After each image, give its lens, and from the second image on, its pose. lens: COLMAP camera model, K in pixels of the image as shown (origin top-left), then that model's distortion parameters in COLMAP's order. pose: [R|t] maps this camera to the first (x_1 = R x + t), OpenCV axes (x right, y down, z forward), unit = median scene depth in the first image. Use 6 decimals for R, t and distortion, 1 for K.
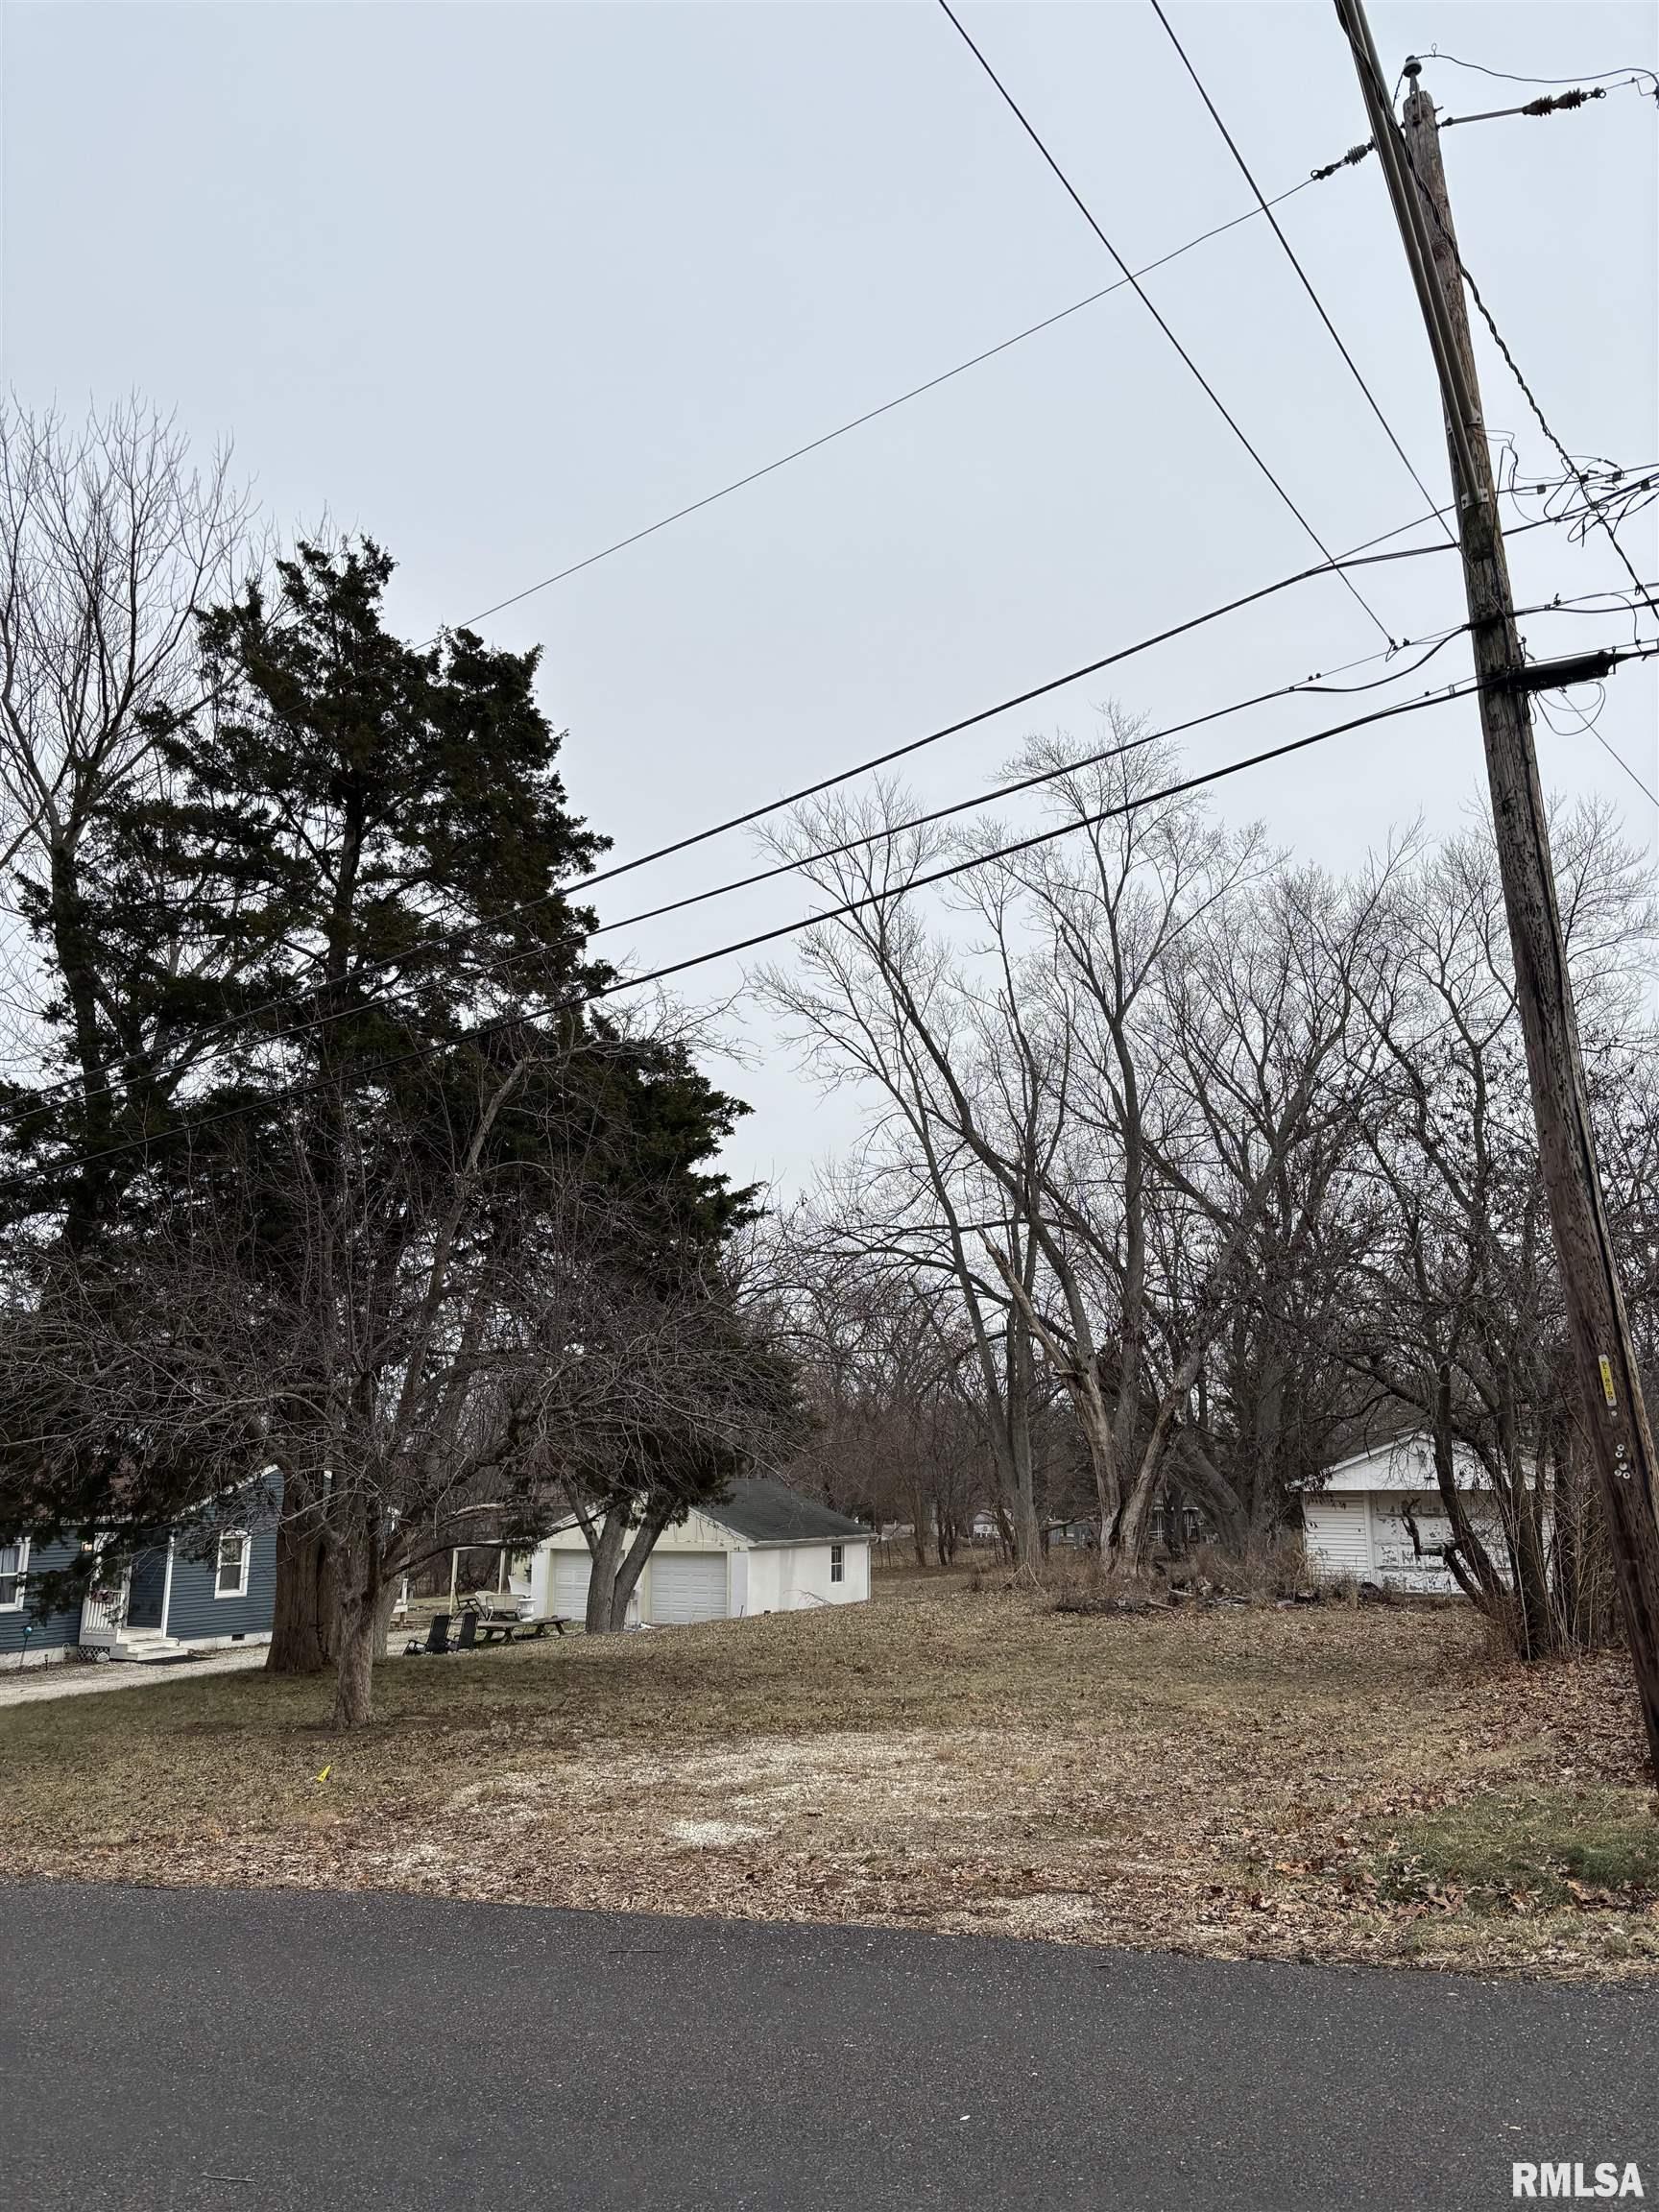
lens RADIAL K [[1657.5, 0, 820.0], [0, 1657.5, 1123.5], [0, 0, 1]] dist [0.011881, -0.000157]
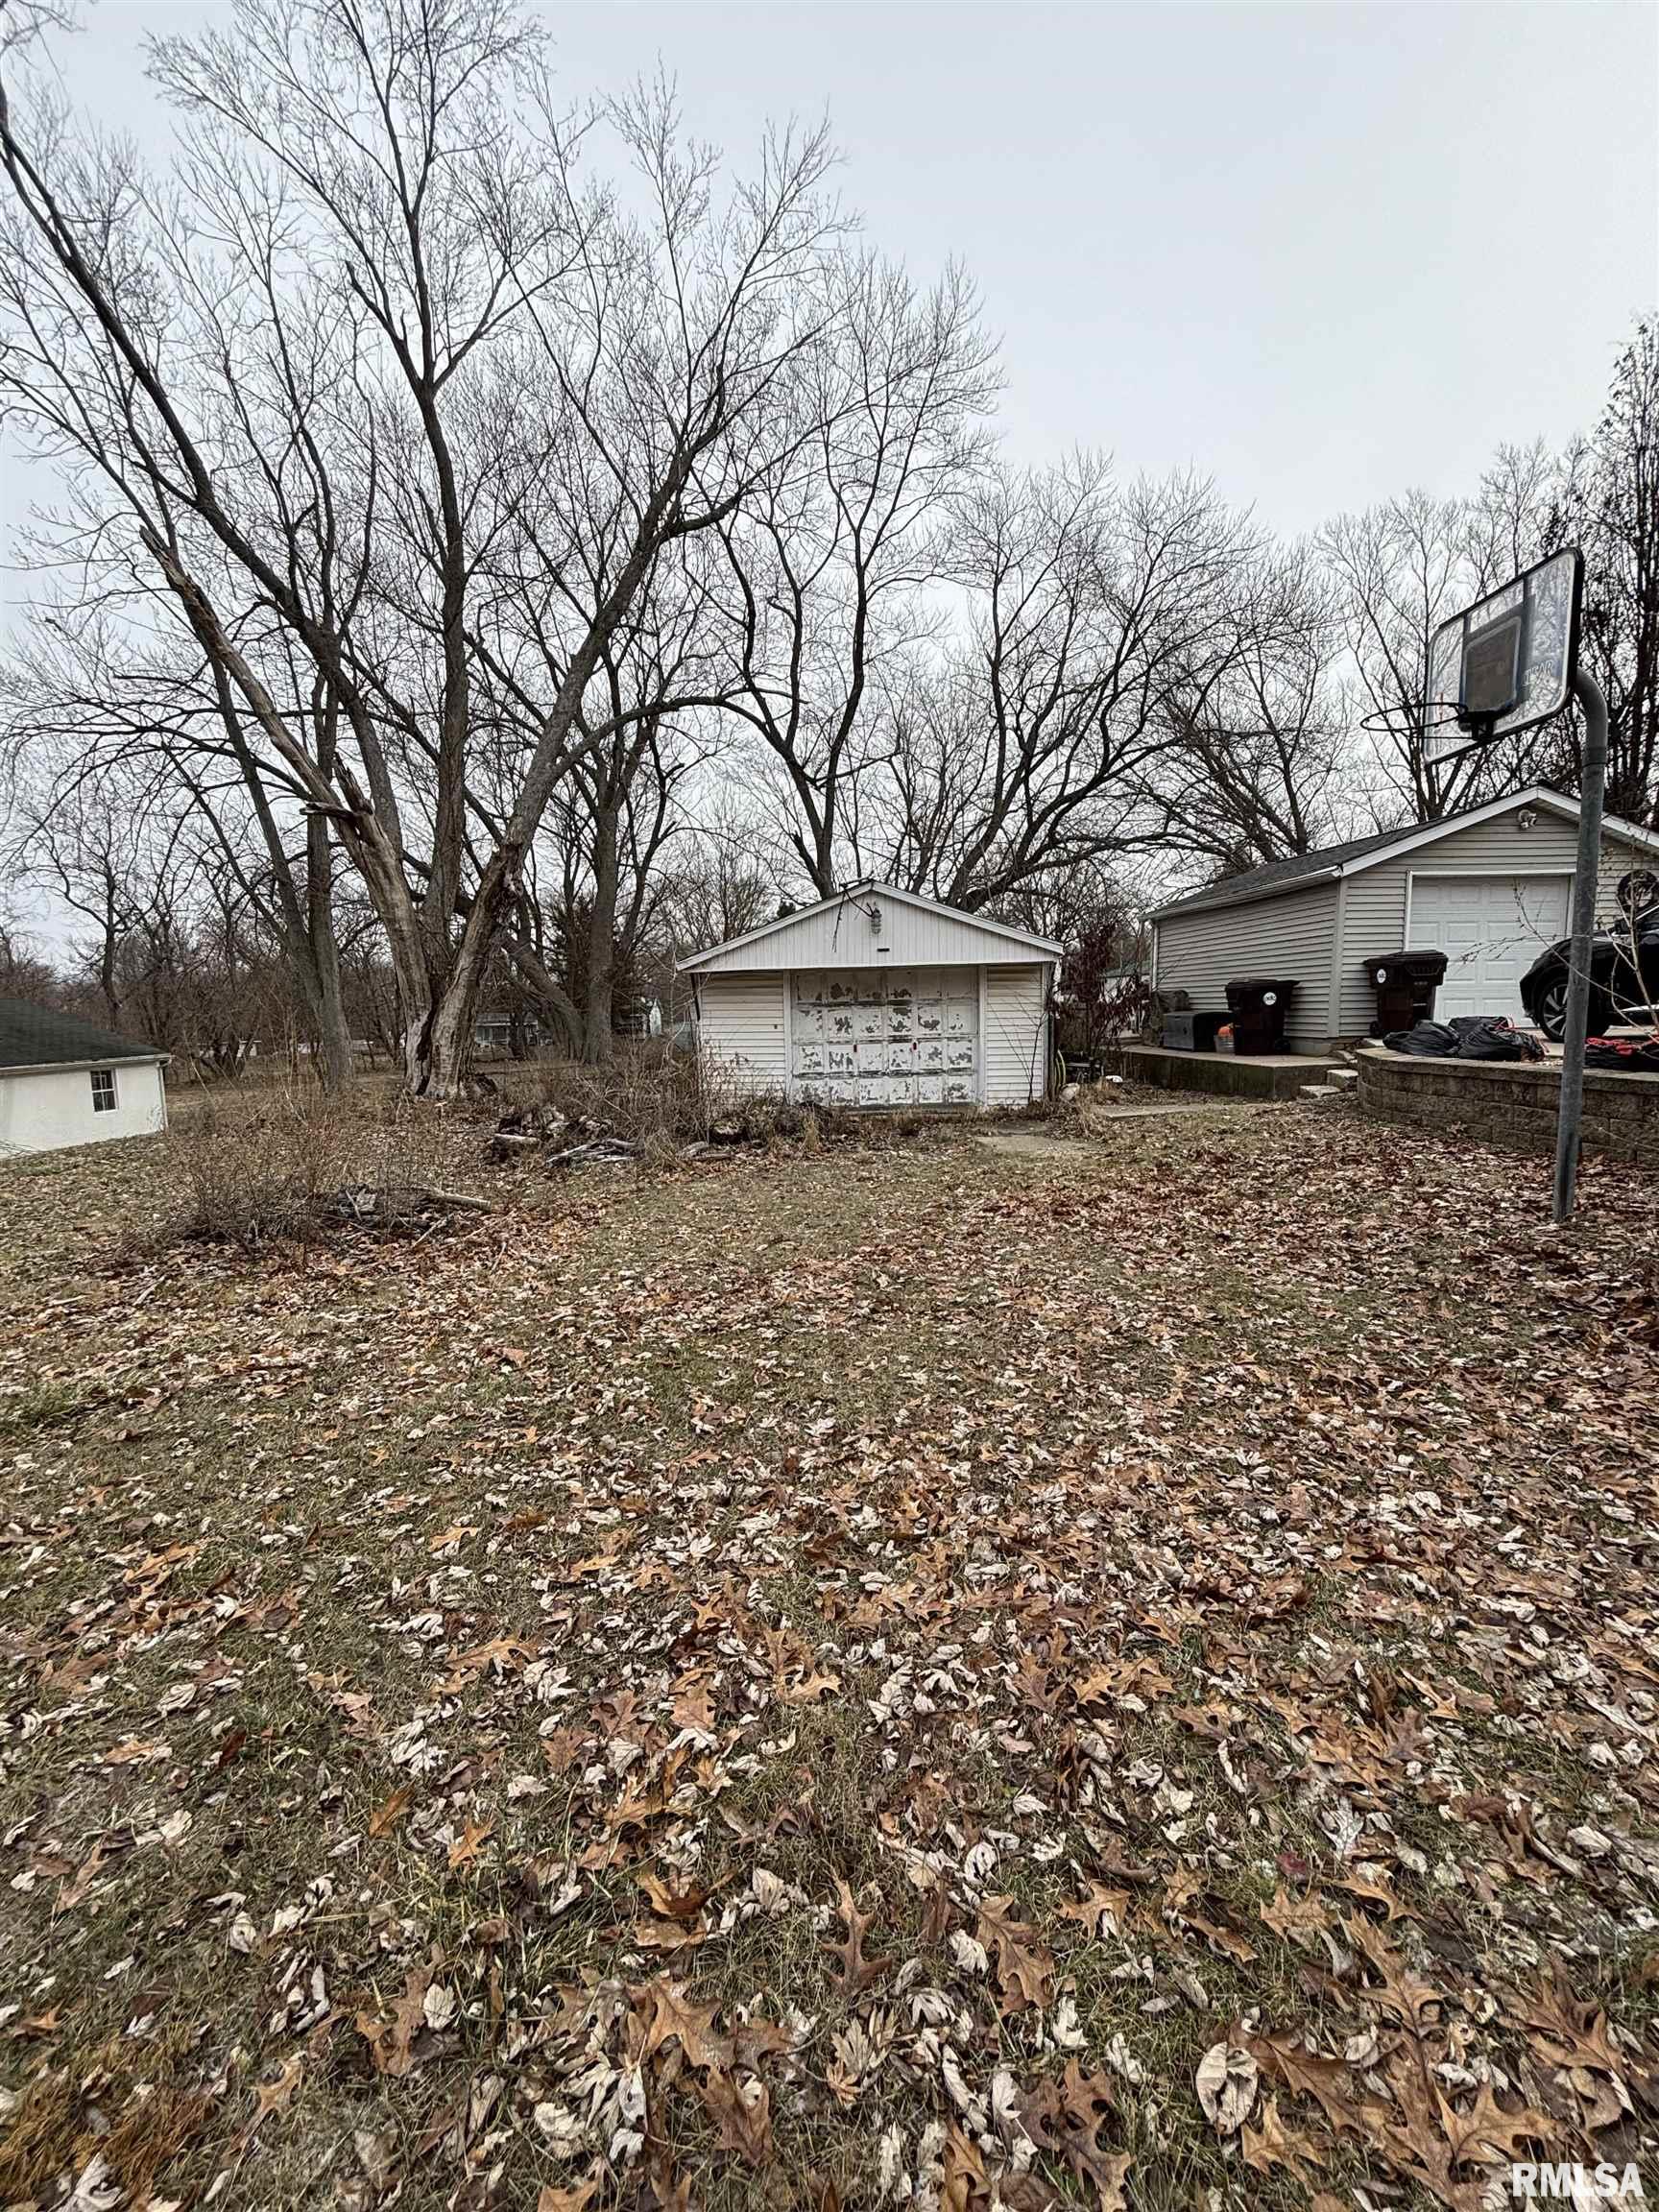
lens RADIAL K [[885.4, 0, 825.0], [0, 885.4, 1110.6], [0, 0, 1]] dist [0.002179, 0.000203]
pose [[0.859801, -0.073461, 0.505317, 0.122710], [-0.089071, 0.952850, 0.290076, 0.137384], [-0.502800, -0.294417, 0.812718, 0.549806]]
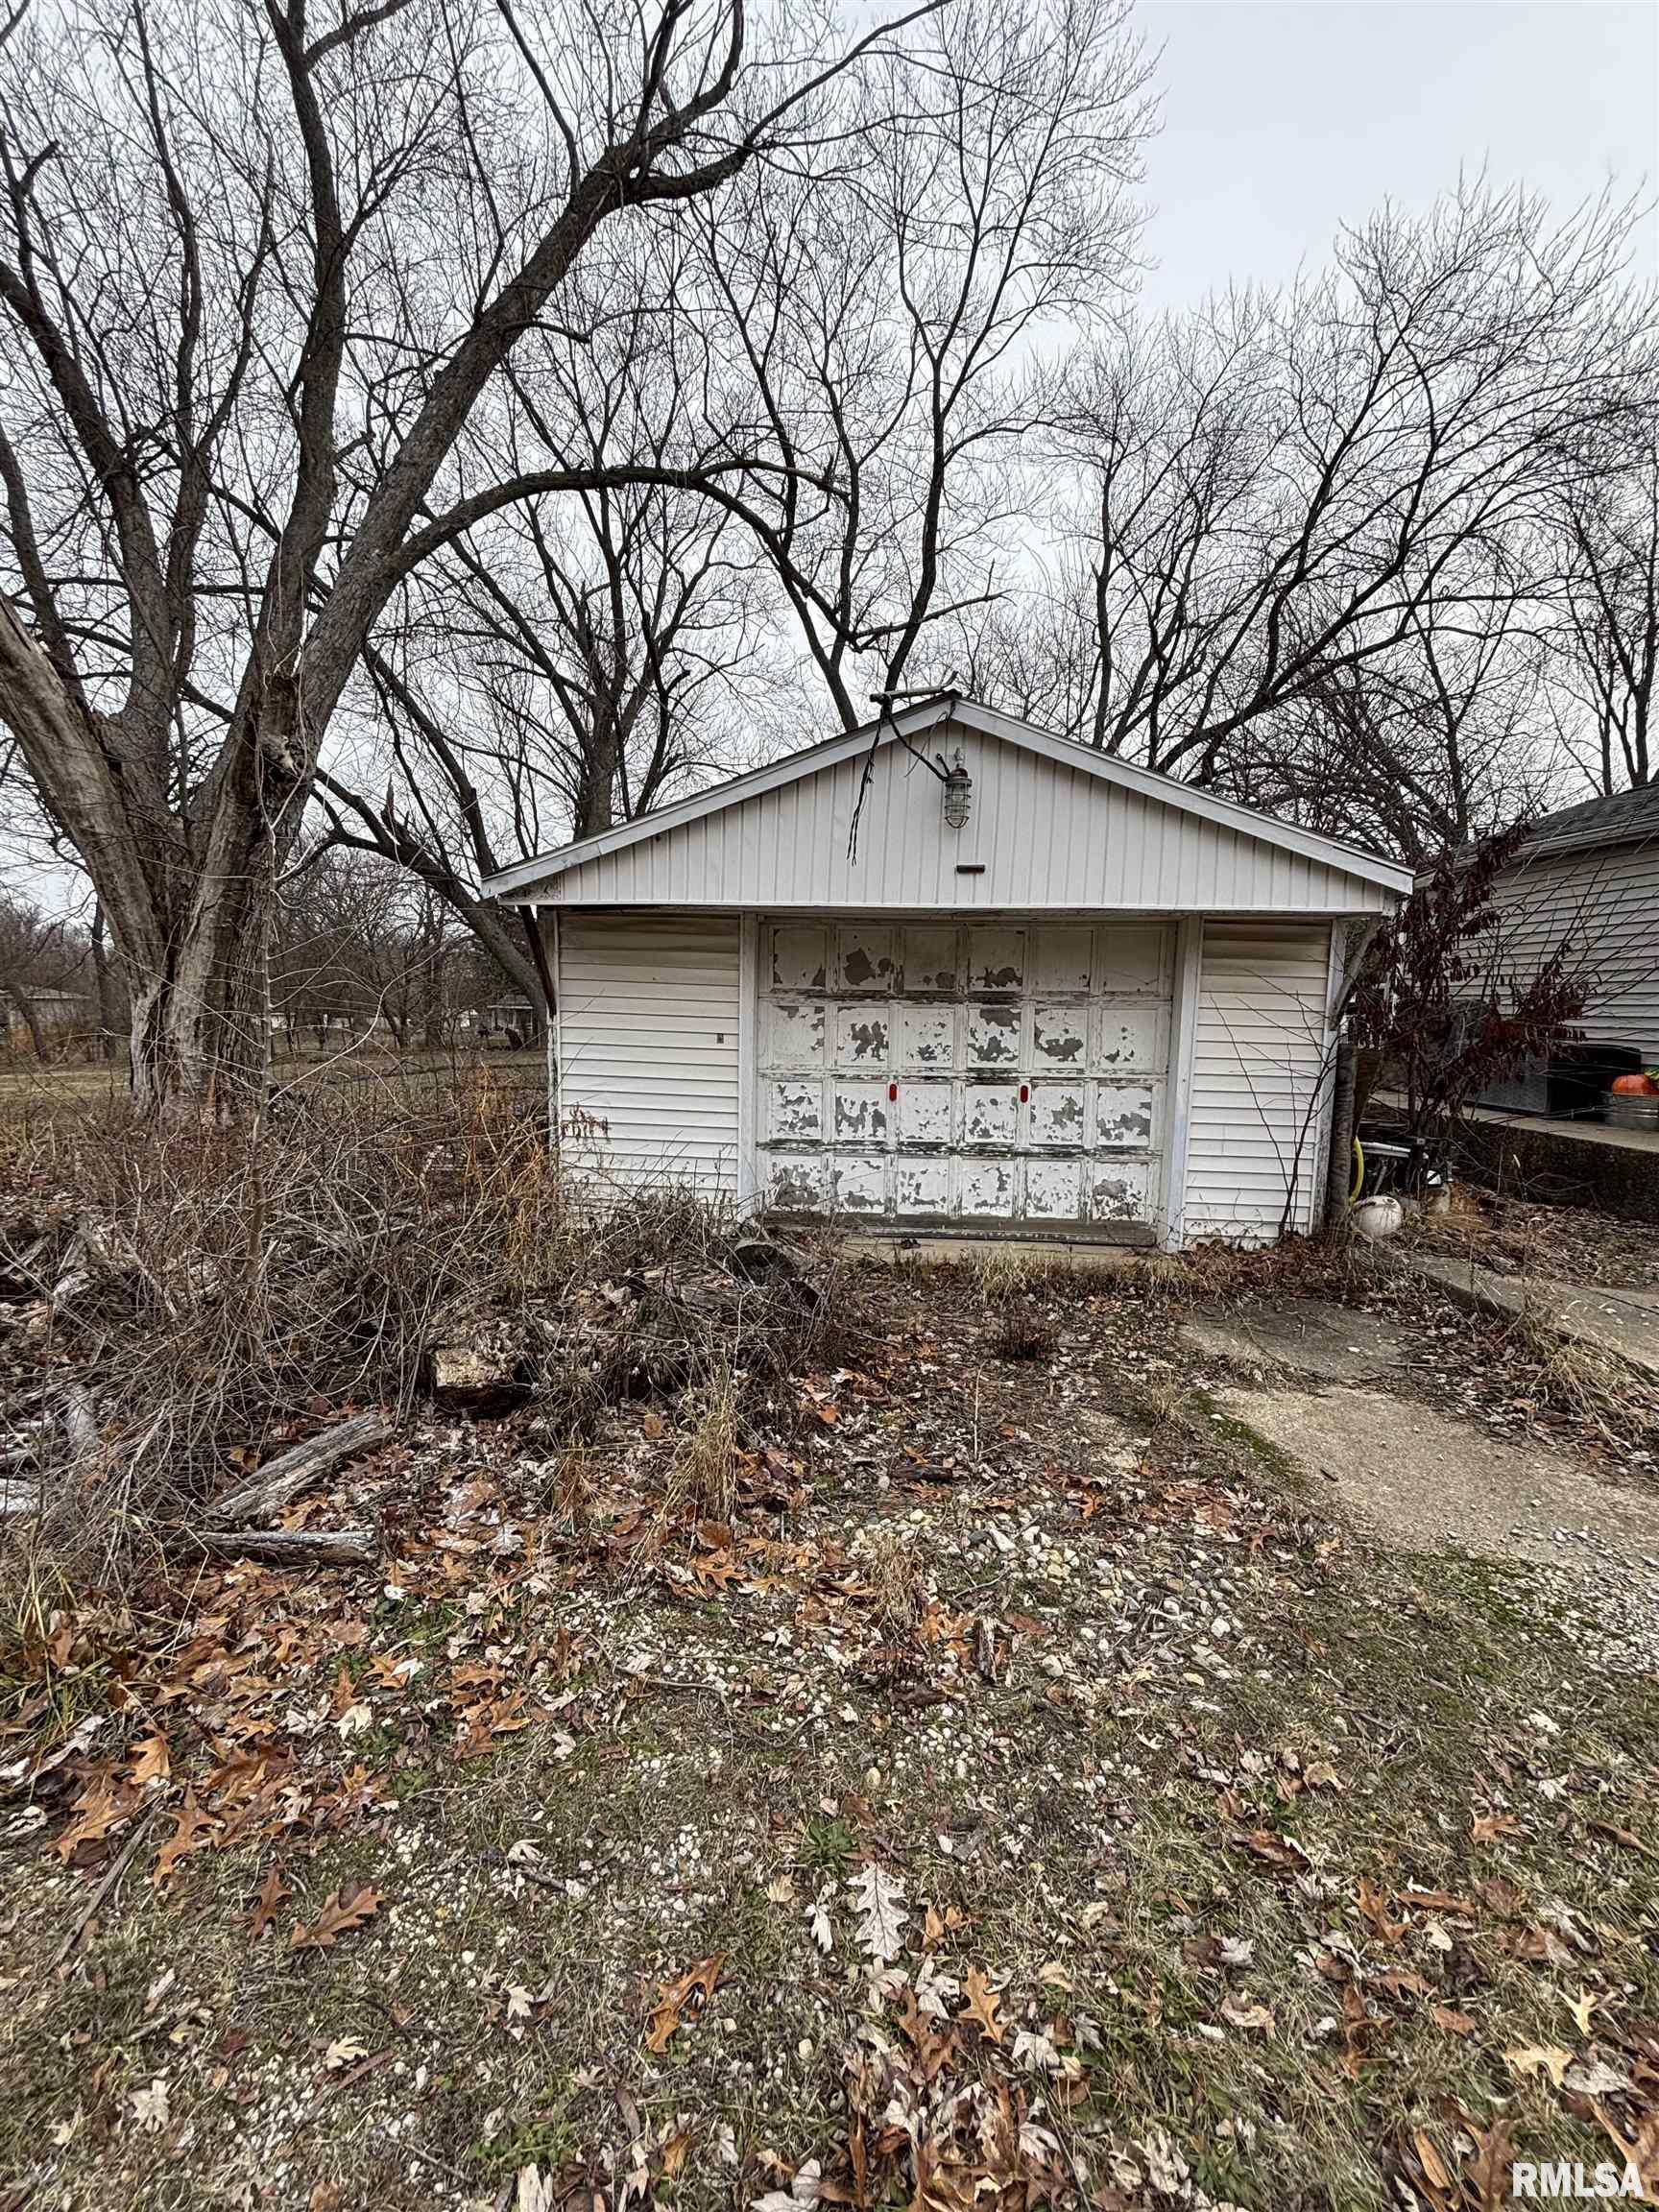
lens RADIAL K [[885.4, 0, 820.7], [0, 885.4, 1106.7], [0, 0, 1]] dist [0.002179, 0.000203]
pose [[0.888443, -0.029053, 0.458066, 0.215168], [-0.120747, 0.948046, 0.294326, 0.167549], [-0.442819, -0.316803, 0.838778, 0.688977]]
